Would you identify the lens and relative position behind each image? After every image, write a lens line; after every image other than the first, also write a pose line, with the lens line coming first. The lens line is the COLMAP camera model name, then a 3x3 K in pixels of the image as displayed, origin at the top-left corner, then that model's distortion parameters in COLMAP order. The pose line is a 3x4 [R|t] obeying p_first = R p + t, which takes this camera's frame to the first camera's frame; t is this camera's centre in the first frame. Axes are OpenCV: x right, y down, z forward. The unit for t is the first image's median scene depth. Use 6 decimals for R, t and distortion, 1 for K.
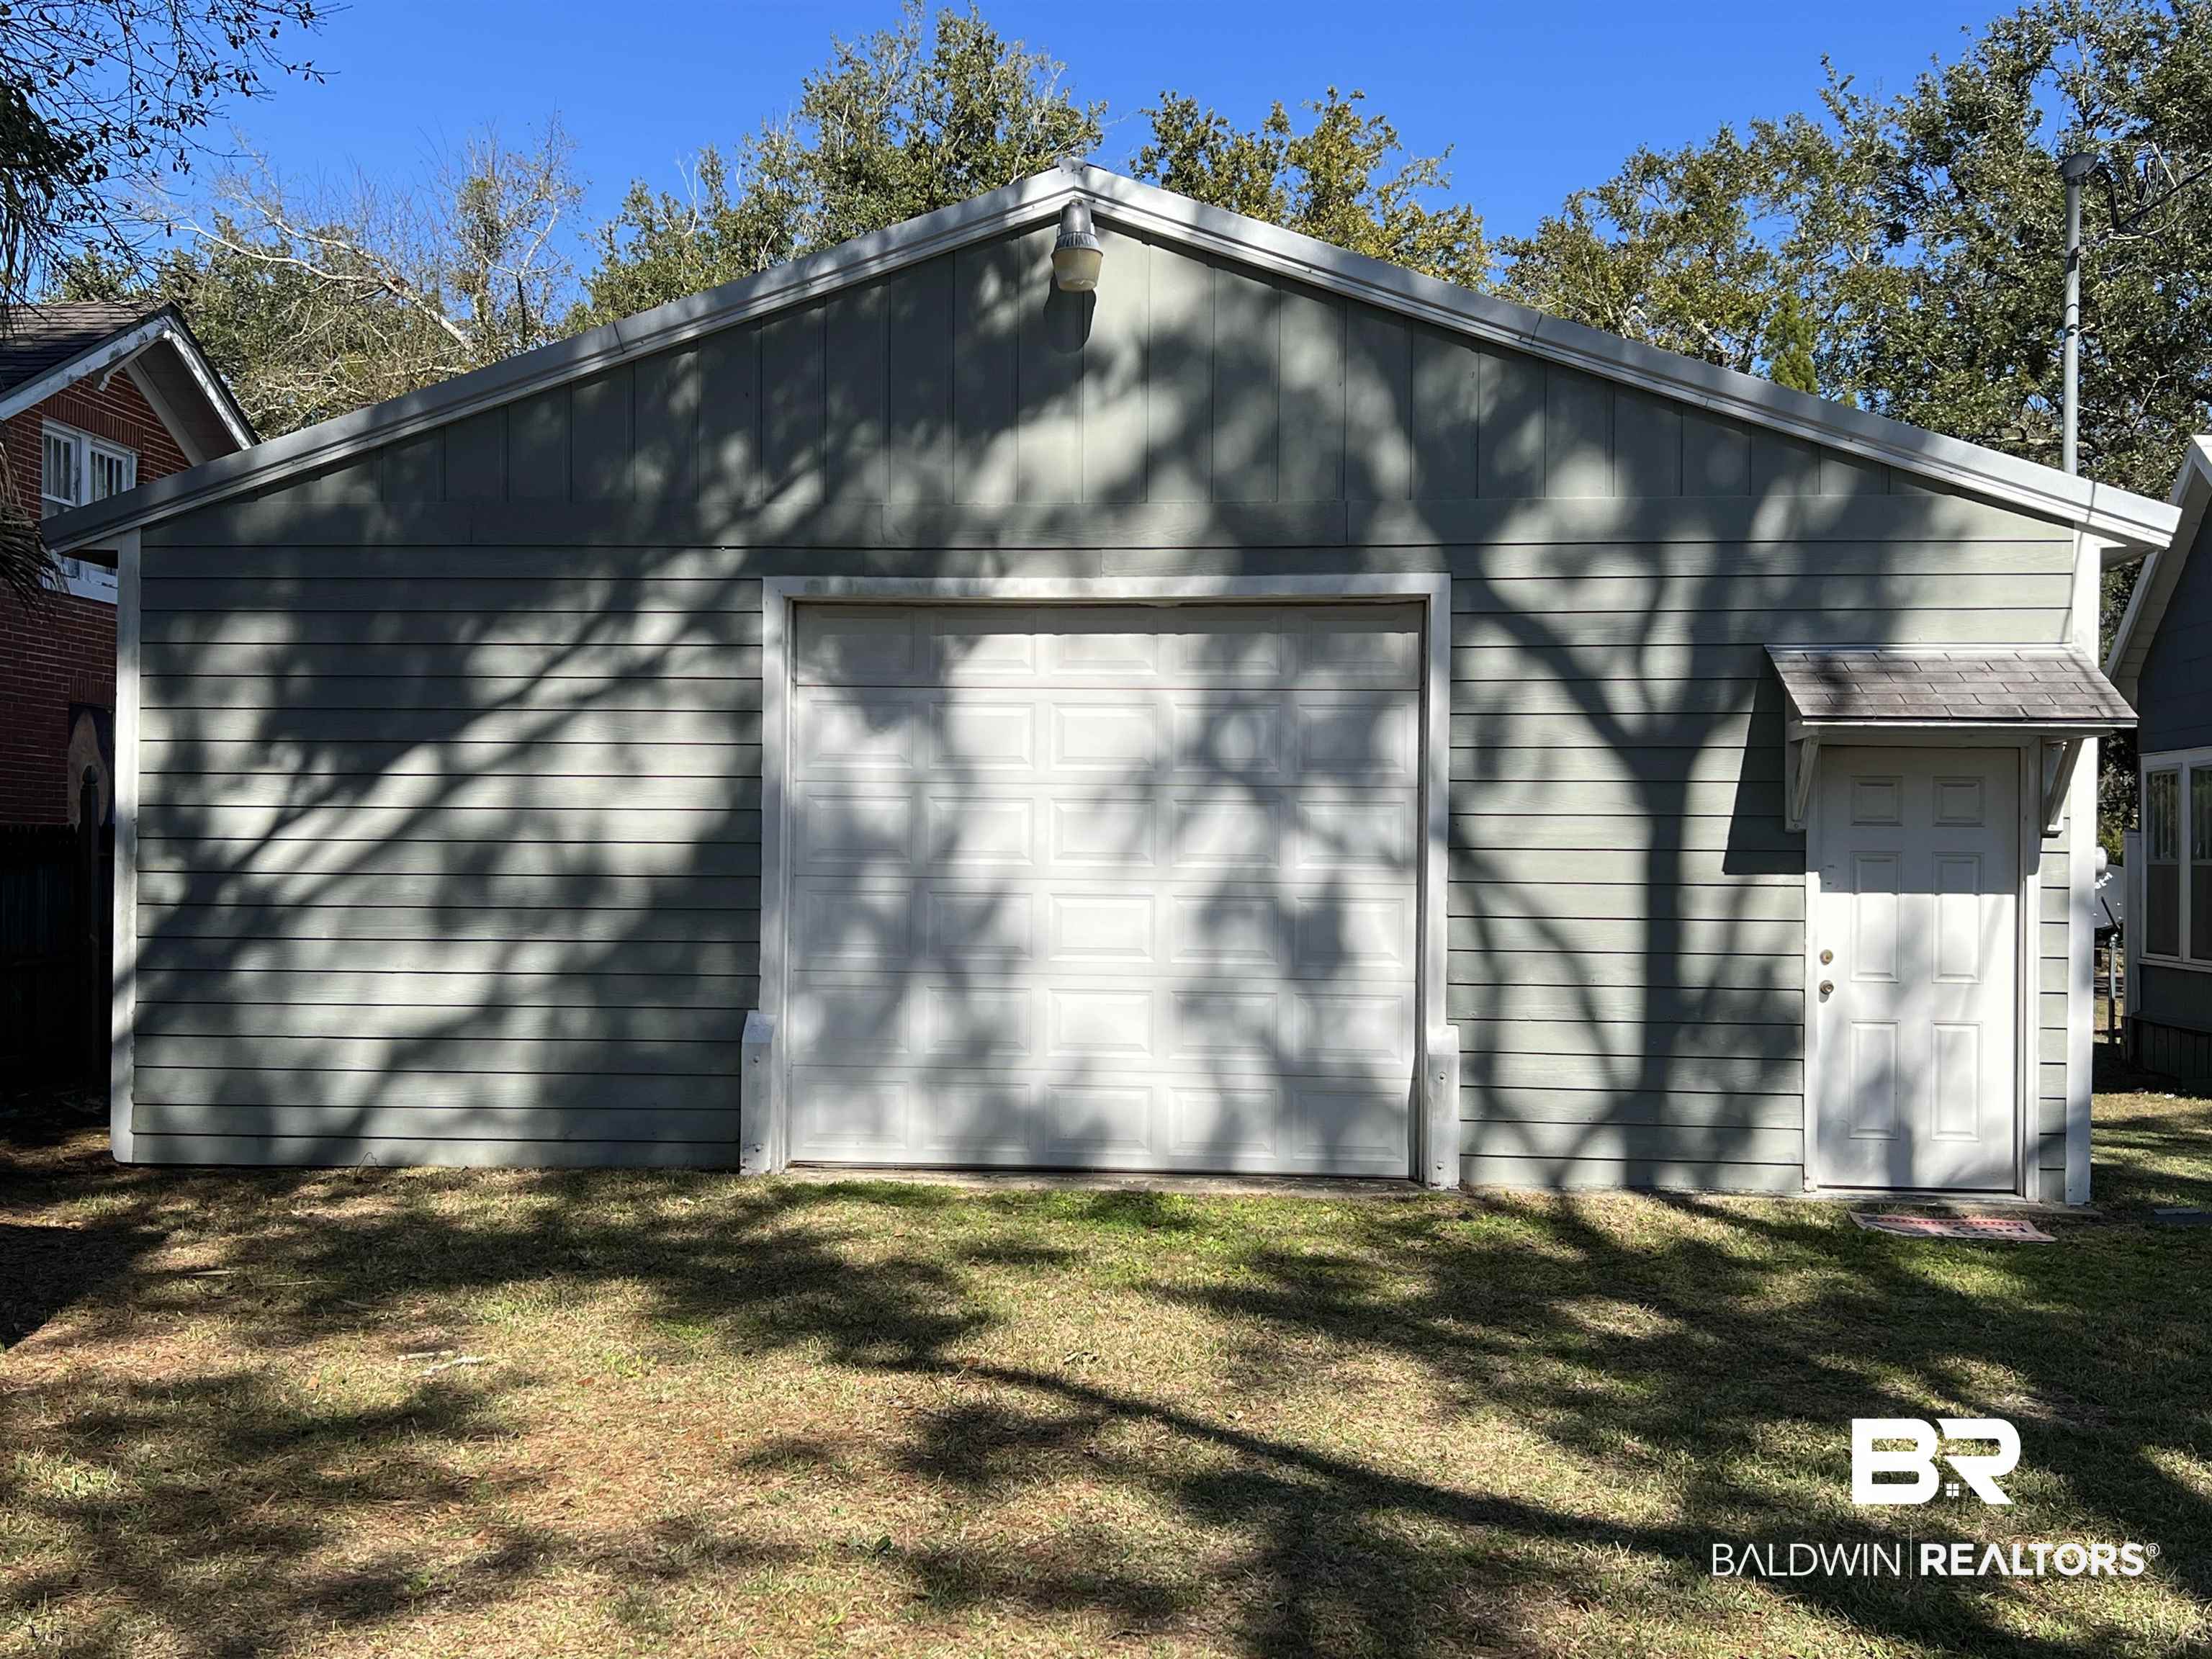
lens RADIAL K [[2188.4, 0, 1103.3], [0, 2188.4, 863.5], [0, 0, 1]] dist [0.045100, -0.007145]
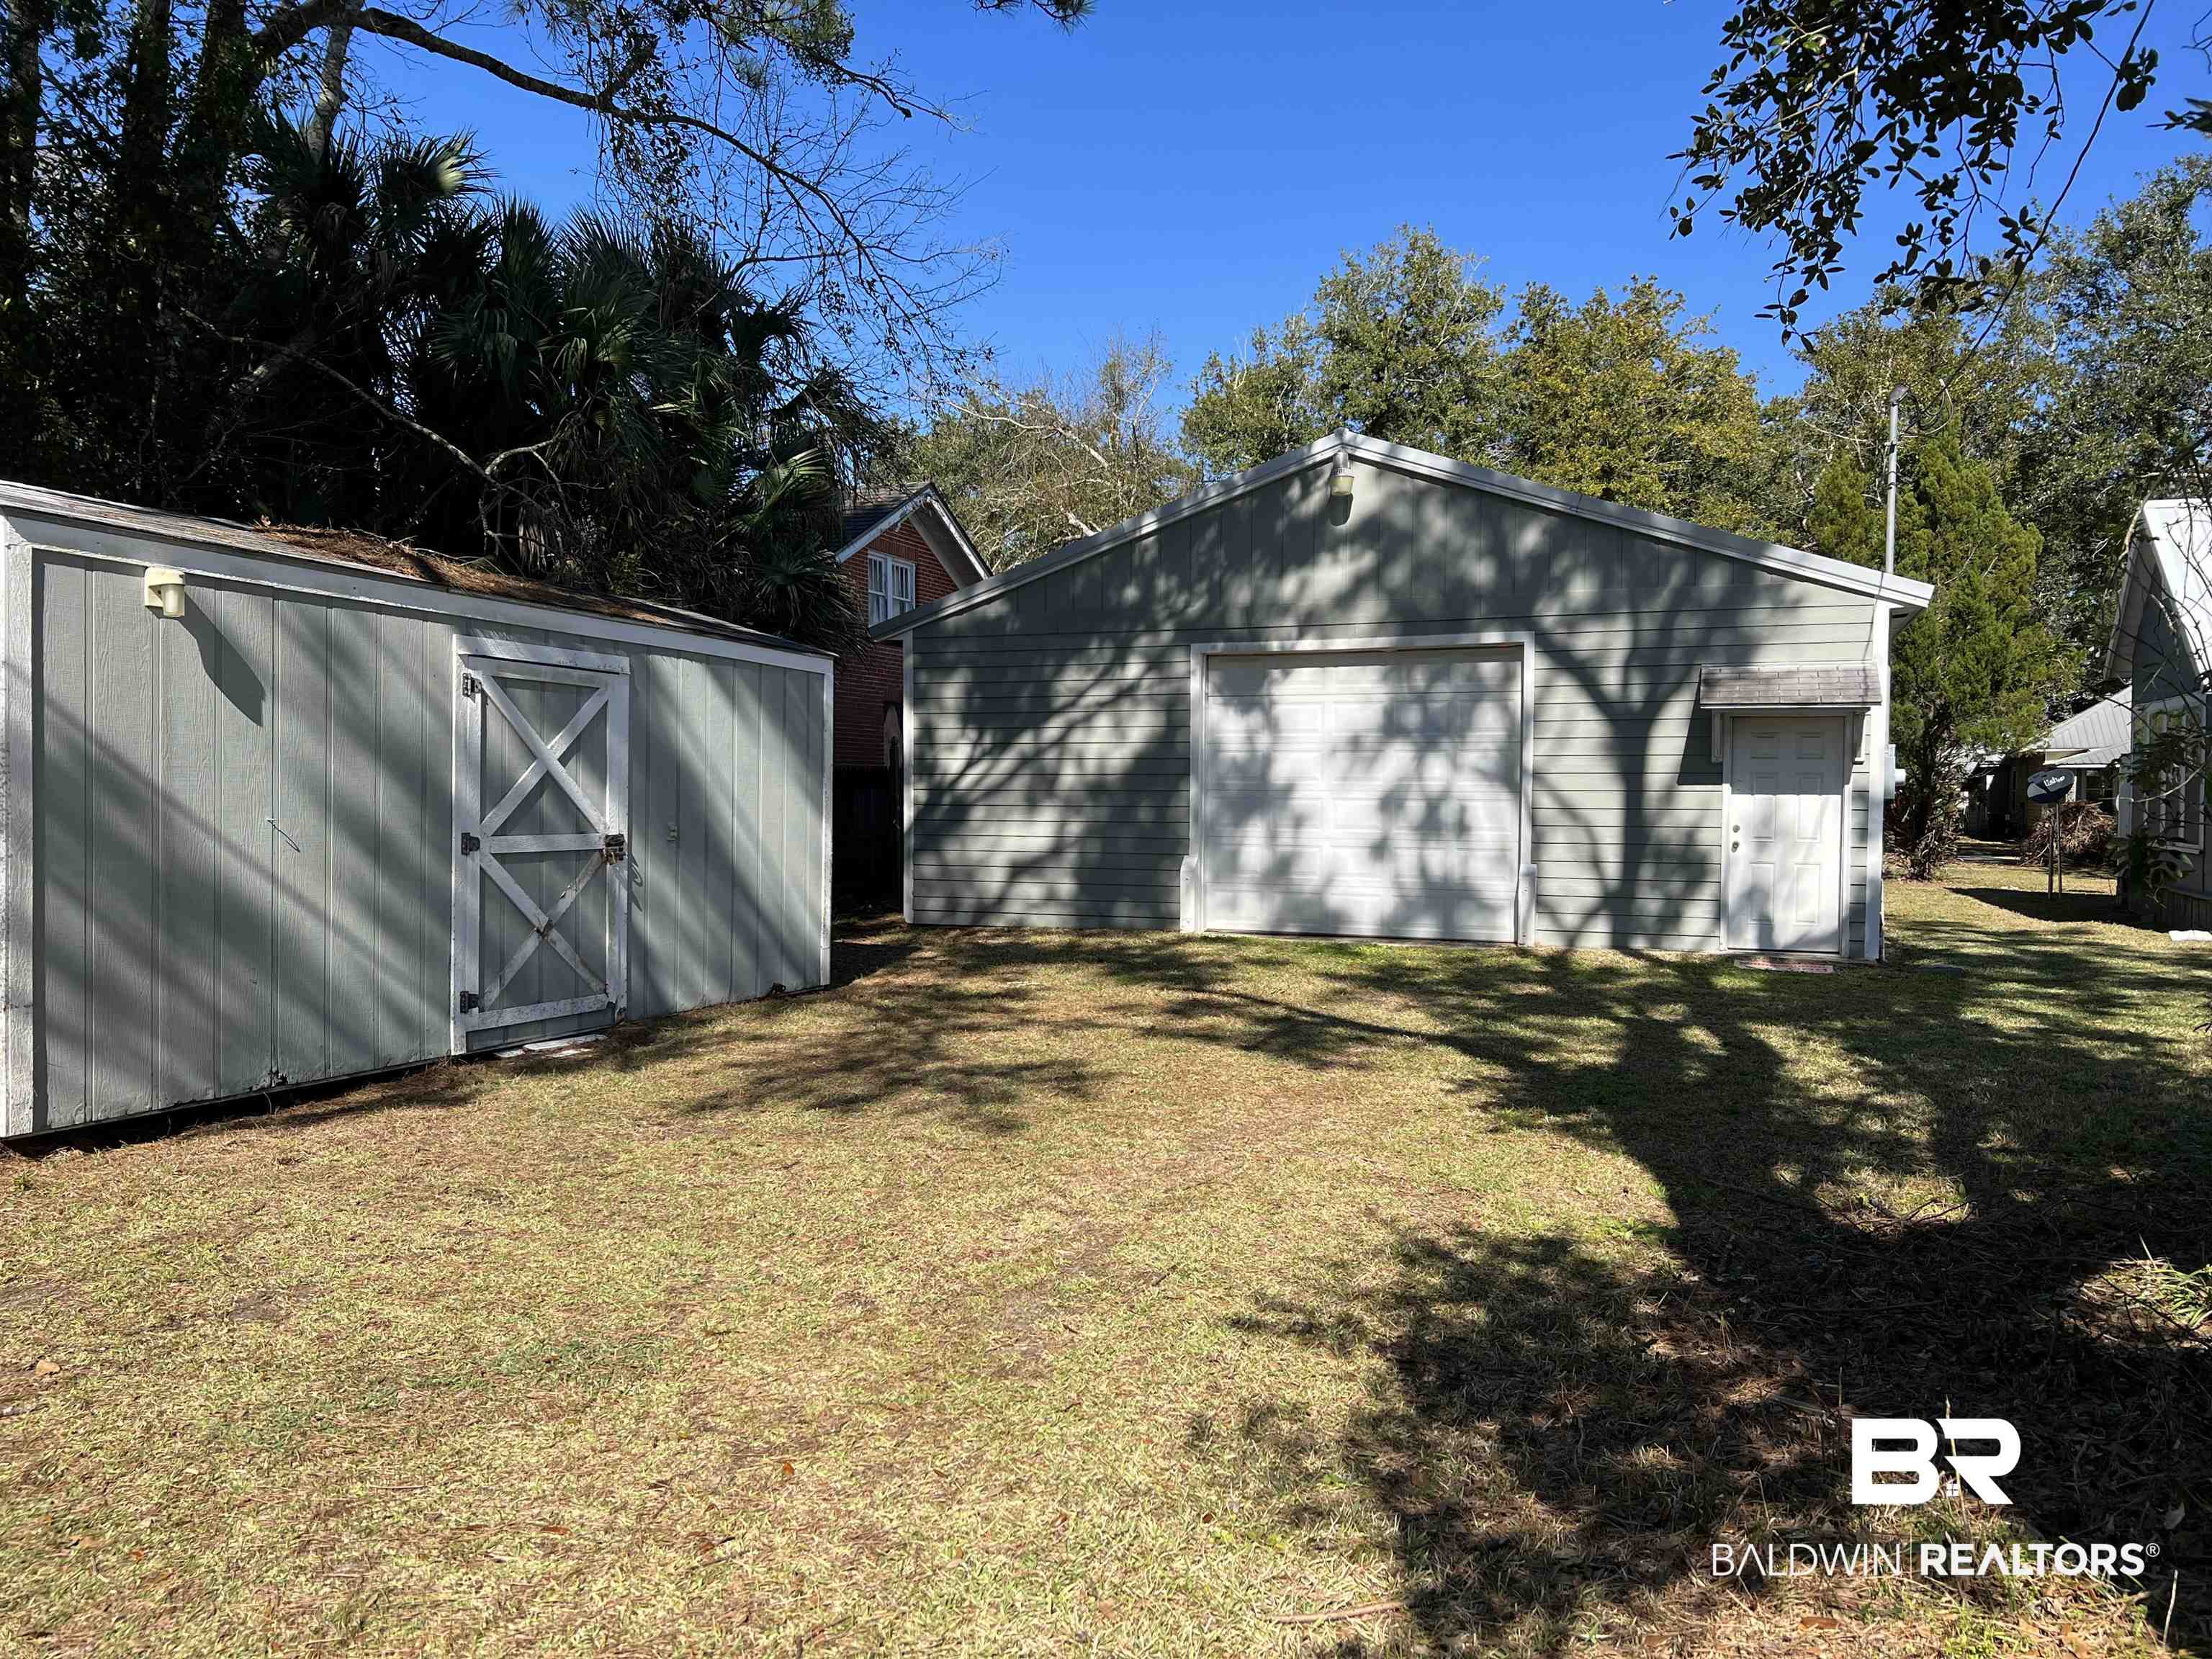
lens RADIAL K [[1713.4, 0, 1156.1], [0, 1713.4, 823.1], [0, 0, 1]] dist [0.029086, 0.003197]
pose [[0.959910, -0.001047, -0.280305, 0.277272], [0.006385, 0.999815, 0.018133, 0.008856], [0.280234, -0.019196, 0.959740, -0.566523]]
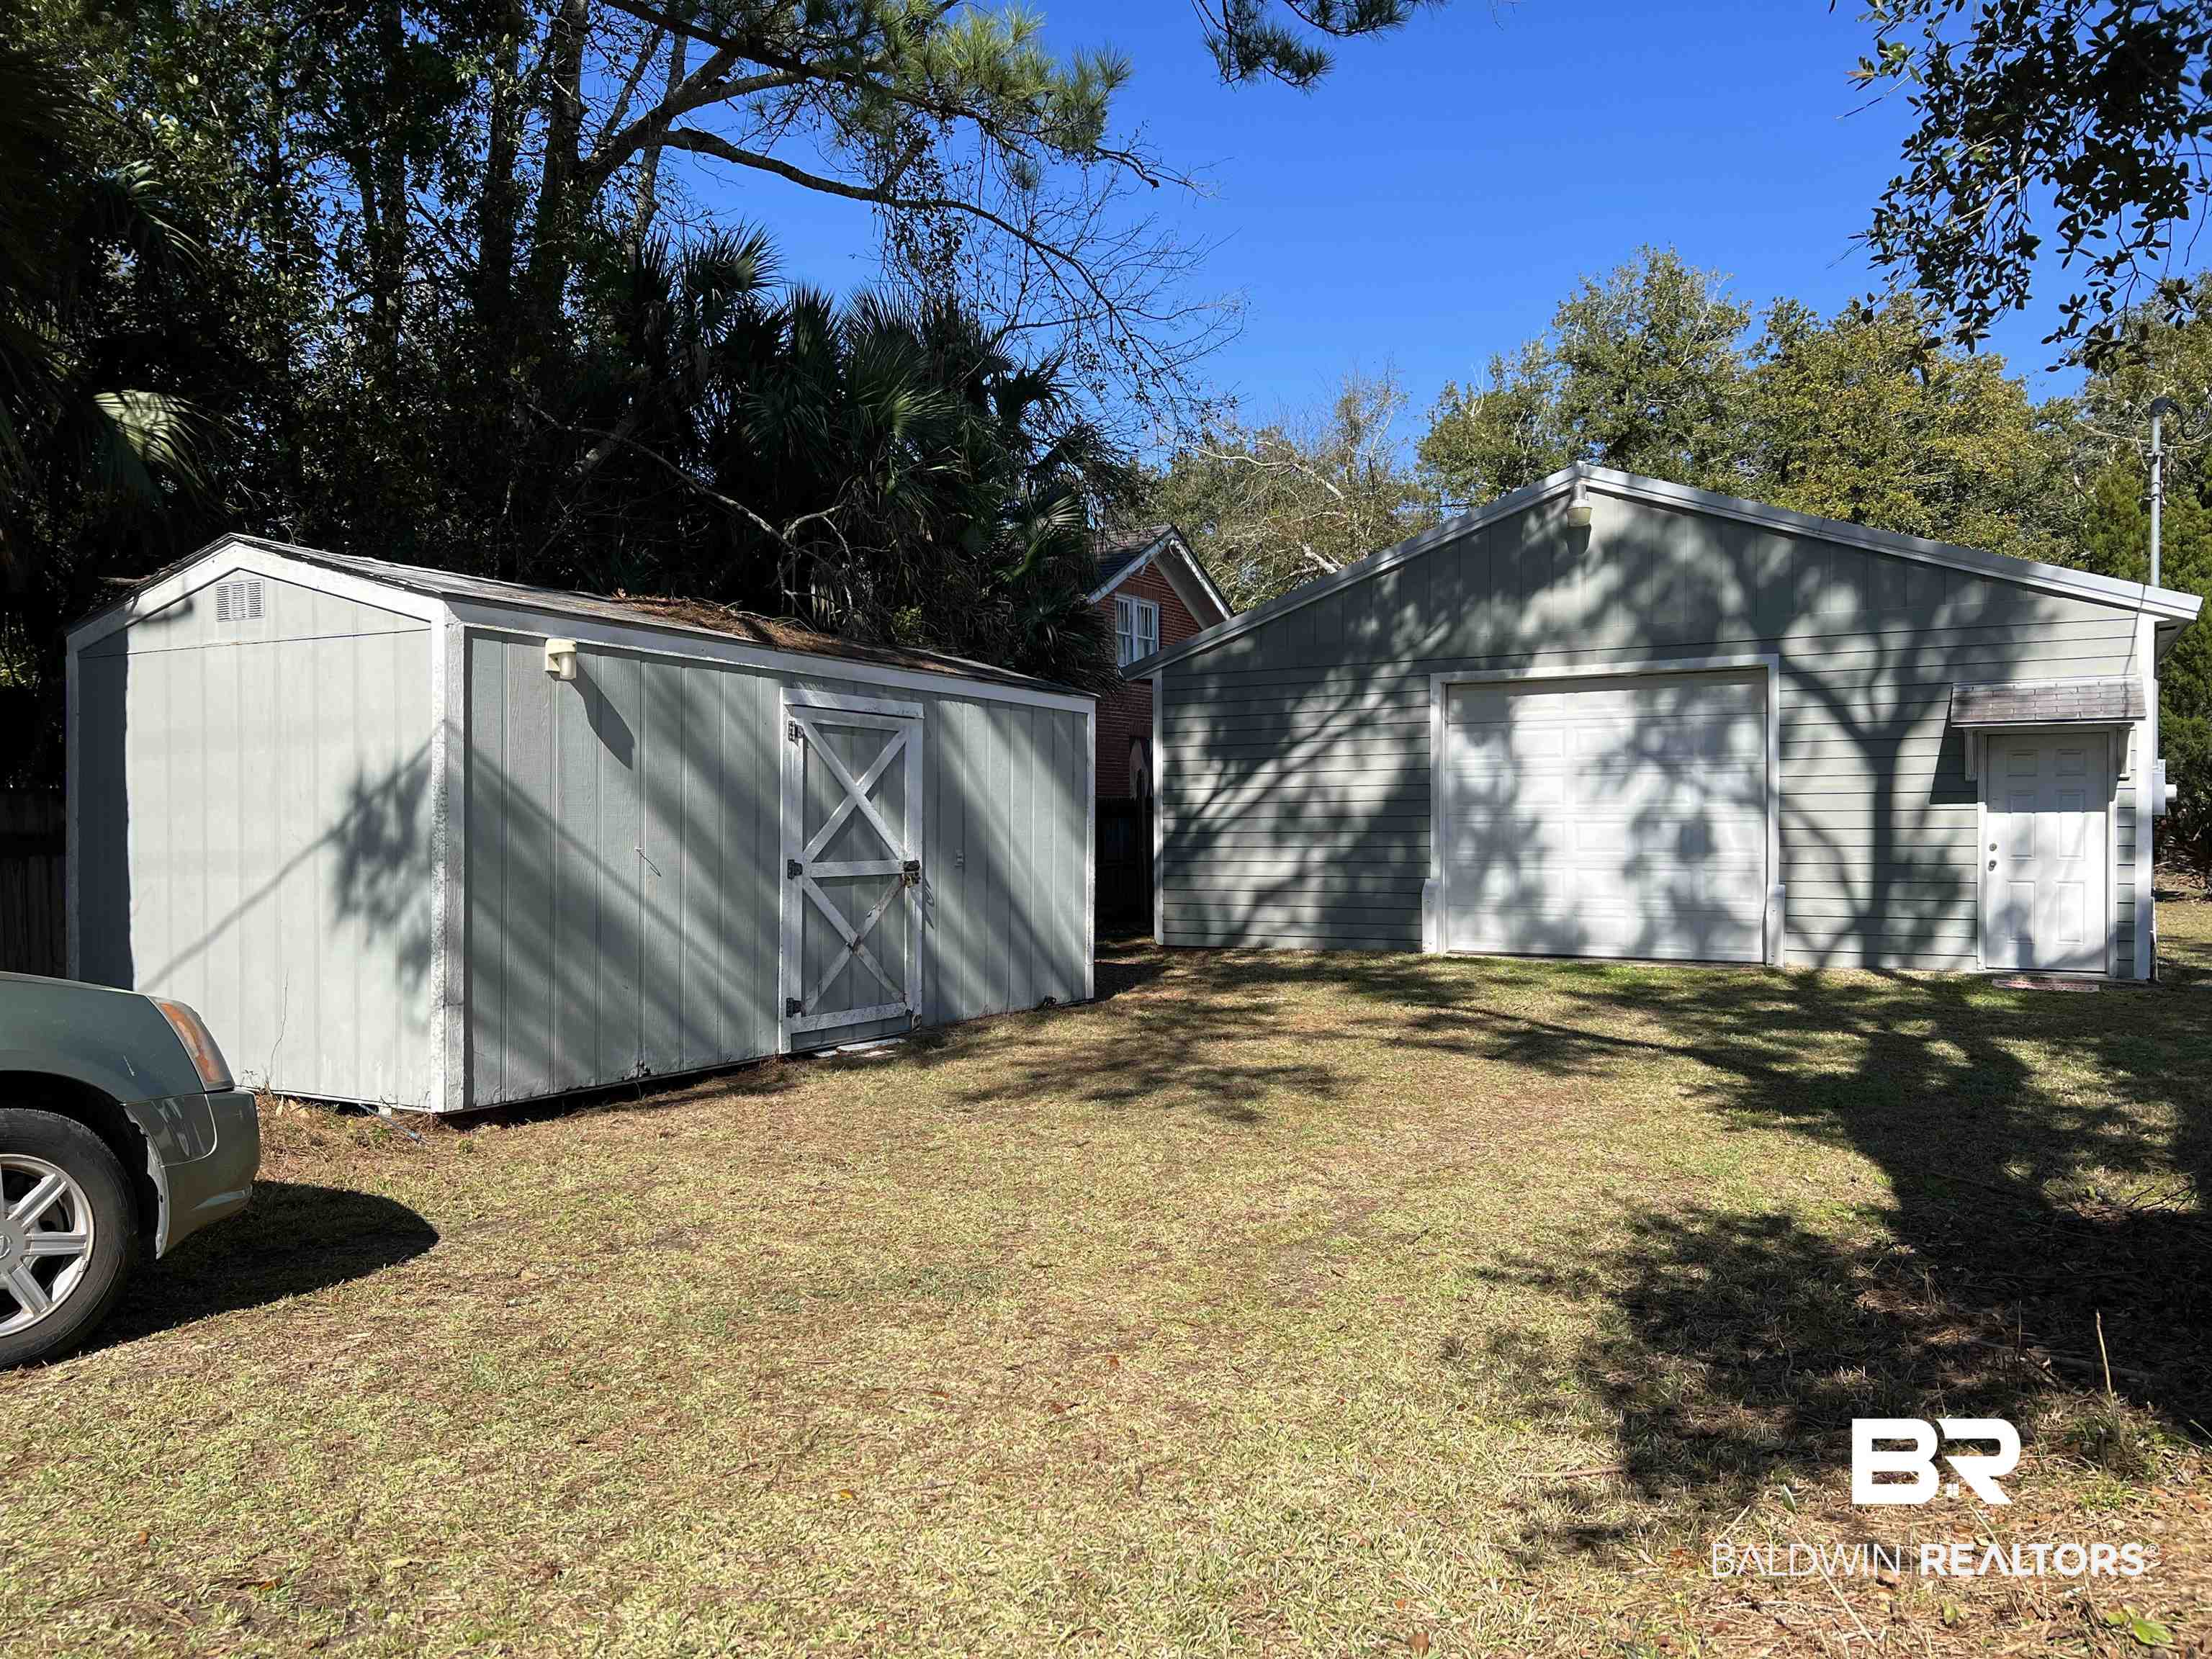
lens RADIAL K [[1678.8, 0, 1116.0], [0, 1678.8, 842.2], [0, 0, 1]] dist [0.049160, -0.081460]
pose [[0.900972, -0.011798, -0.433717, 0.283752], [0.018089, 0.999782, 0.010381, 0.009658], [0.433501, -0.017199, 0.900989, -0.593870]]
